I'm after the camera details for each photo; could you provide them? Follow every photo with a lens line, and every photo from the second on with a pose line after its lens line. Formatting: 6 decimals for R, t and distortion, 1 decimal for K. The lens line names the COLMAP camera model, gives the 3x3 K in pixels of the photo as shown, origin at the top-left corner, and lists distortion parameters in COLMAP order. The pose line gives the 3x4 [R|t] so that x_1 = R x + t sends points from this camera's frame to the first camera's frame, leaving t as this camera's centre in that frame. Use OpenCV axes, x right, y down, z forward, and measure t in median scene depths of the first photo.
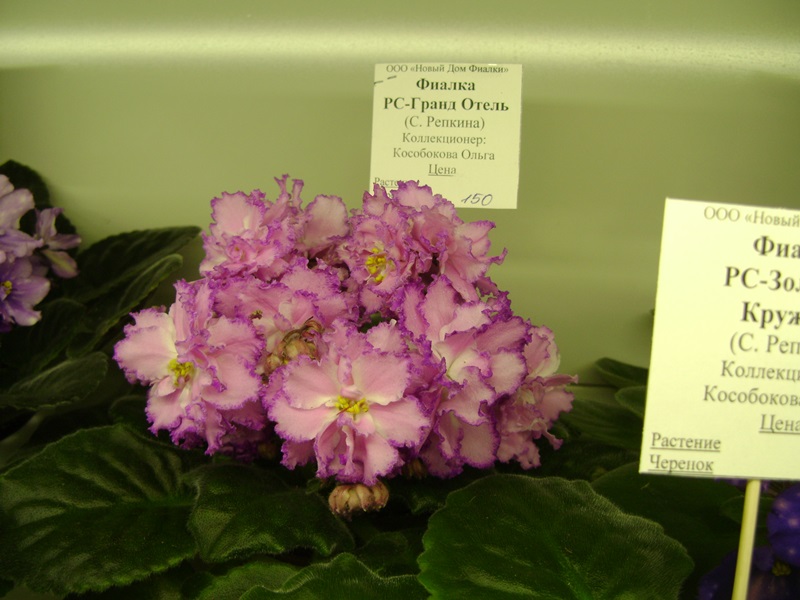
lens RADIAL K [[877.5, 0, 400.0], [0, 877.5, 300.0], [0, 0, 1]] dist [-0.230628, 0.221823]
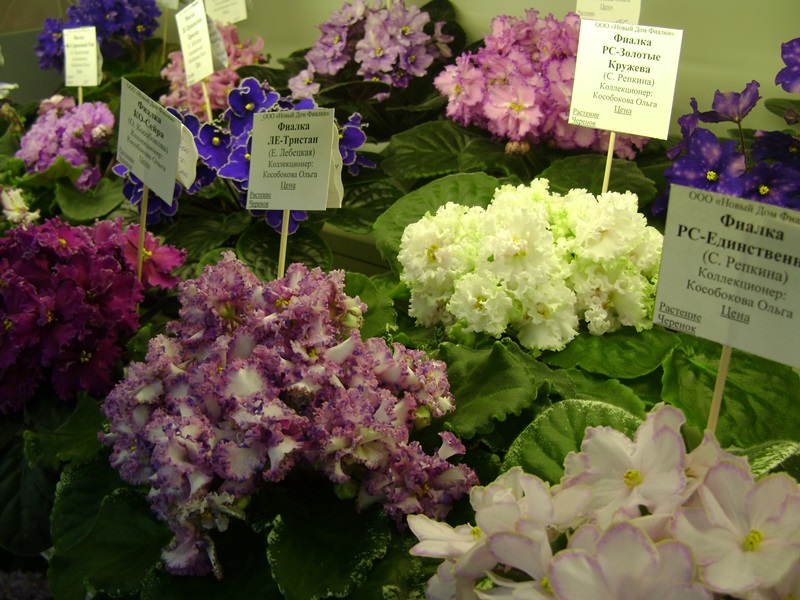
lens RADIAL K [[877.5, 0, 400.0], [0, 877.5, 300.0], [0, 0, 1]] dist [-0.230628, 0.221823]
pose [[0.824385, 0.180200, -0.536579, 1.007737], [-0.072781, 0.973848, 0.215230, 0.144319], [0.561331, -0.138380, 0.815940, -1.126731]]
